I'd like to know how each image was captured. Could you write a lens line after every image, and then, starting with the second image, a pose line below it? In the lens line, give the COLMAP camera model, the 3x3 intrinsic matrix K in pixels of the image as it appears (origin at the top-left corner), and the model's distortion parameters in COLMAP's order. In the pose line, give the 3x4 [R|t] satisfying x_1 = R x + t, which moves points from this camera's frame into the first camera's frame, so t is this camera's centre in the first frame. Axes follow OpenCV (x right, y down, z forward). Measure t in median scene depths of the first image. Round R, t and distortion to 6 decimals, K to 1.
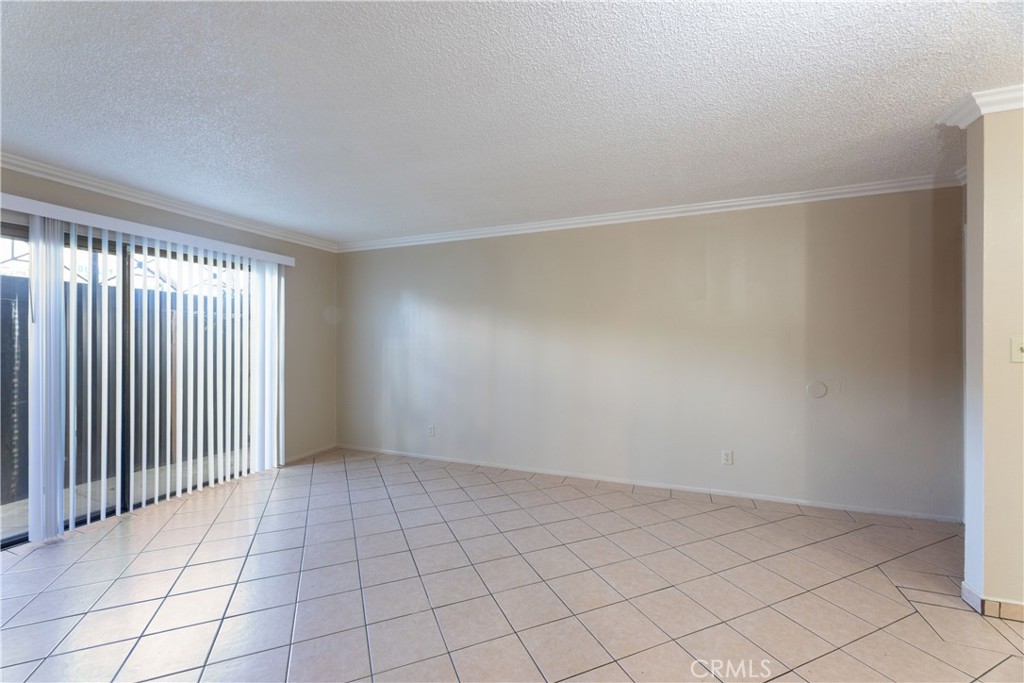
lens RADIAL K [[412.1, 0, 512.0], [0, 412.1, 341.5], [0, 0, 1]] dist [0.000344, 0.000041]
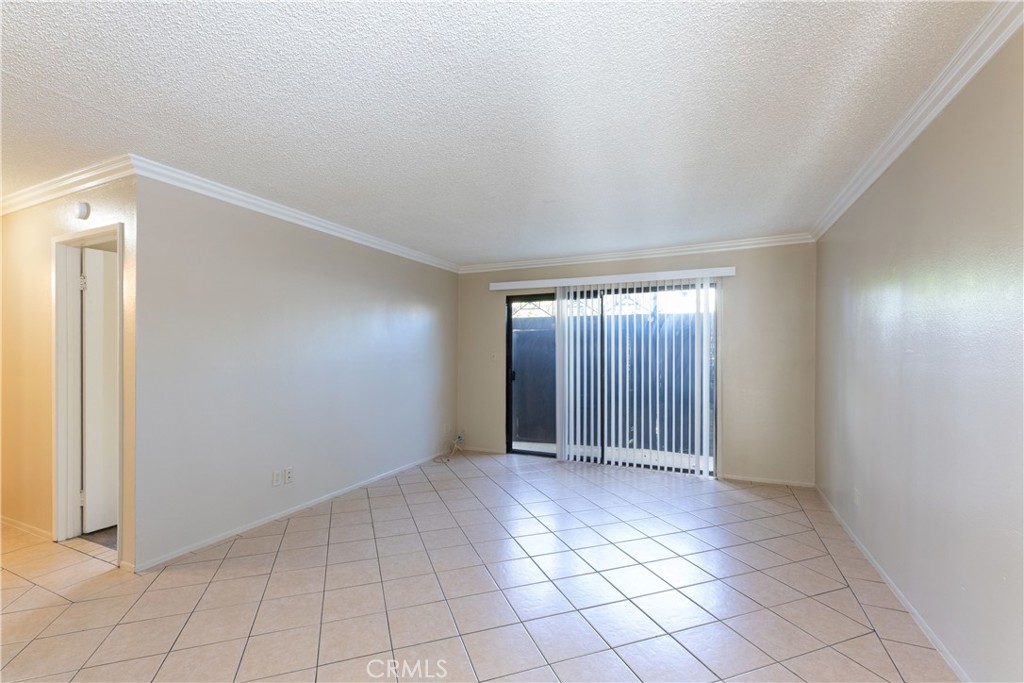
lens RADIAL K [[439.9, 0, 505.3], [0, 439.9, 344.0], [0, 0, 1]] dist [-0.000051, -0.000494]
pose [[-0.062507, -0.019257, -0.997859, 0.605802], [-0.003093, 0.999813, -0.019101, -0.002019], [0.998040, 0.001893, -0.062555, 0.621493]]
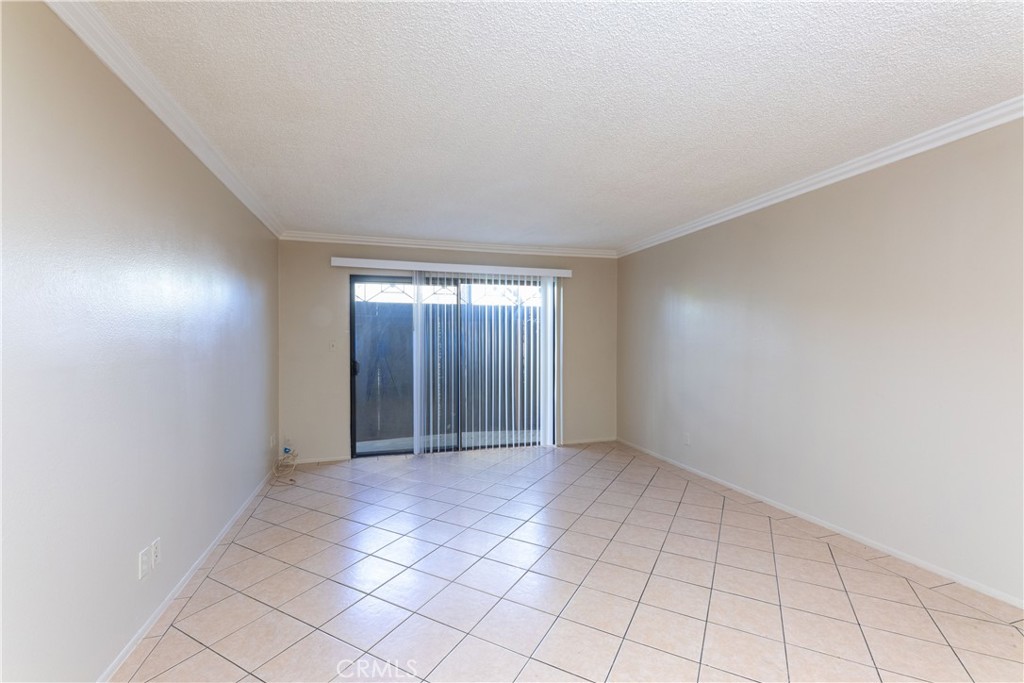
lens RADIAL K [[439.9, 0, 505.3], [0, 439.9, 344.0], [0, 0, 1]] dist [-0.000051, -0.000494]
pose [[0.617801, 0.003773, -0.786326, 0.392018], [0.000289, 0.999987, 0.005026, 0.000847], [0.786335, -0.003332, 0.617792, 0.096815]]
